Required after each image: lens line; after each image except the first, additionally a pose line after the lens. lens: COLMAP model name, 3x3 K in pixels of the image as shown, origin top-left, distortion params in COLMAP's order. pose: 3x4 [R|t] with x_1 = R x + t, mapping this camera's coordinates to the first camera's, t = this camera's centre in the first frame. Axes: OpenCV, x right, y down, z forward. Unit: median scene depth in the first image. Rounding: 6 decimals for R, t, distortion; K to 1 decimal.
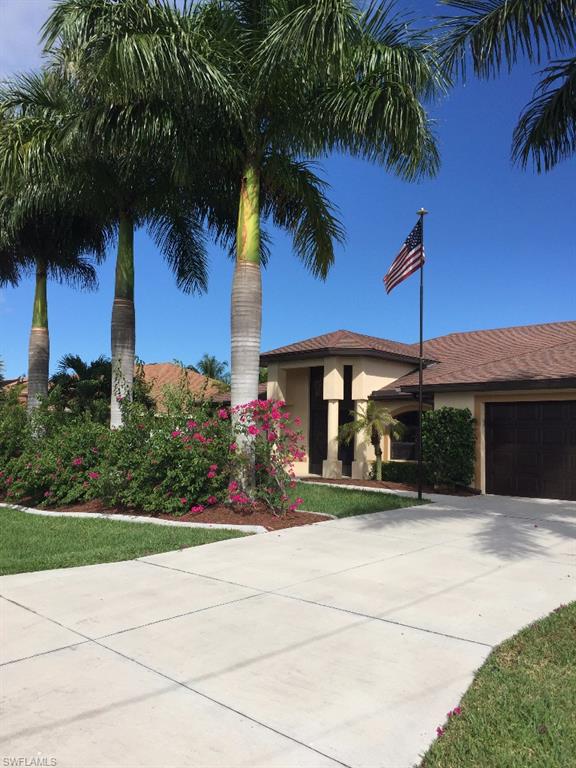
lens RADIAL K [[655.1, 0, 288.0], [0, 655.1, 384.0], [0, 0, 1]] dist [0.075561, -0.102802]
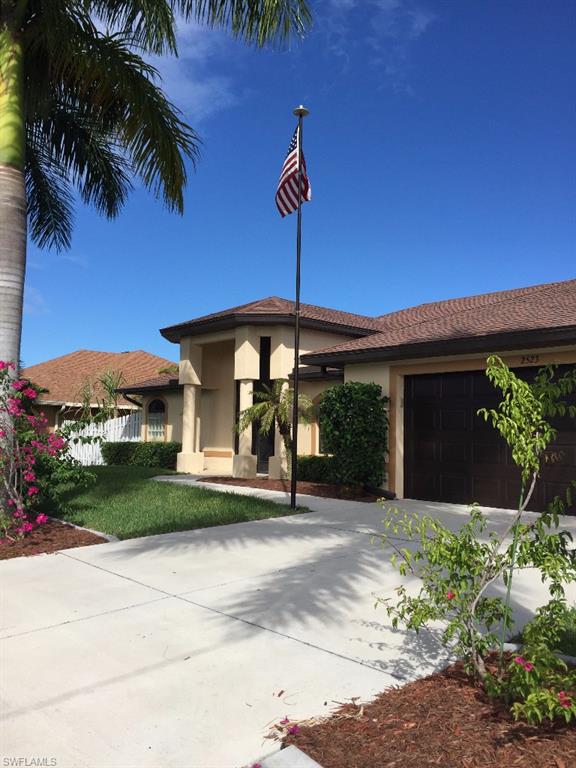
lens RADIAL K [[641.9, 0, 291.5], [0, 641.9, 394.5], [0, 0, 1]] dist [0.056367, -0.002654]
pose [[0.996184, -0.009908, -0.086709, 0.201815], [0.011681, 0.999733, 0.019958, 0.028484], [0.086488, -0.020895, 0.996034, 0.228279]]
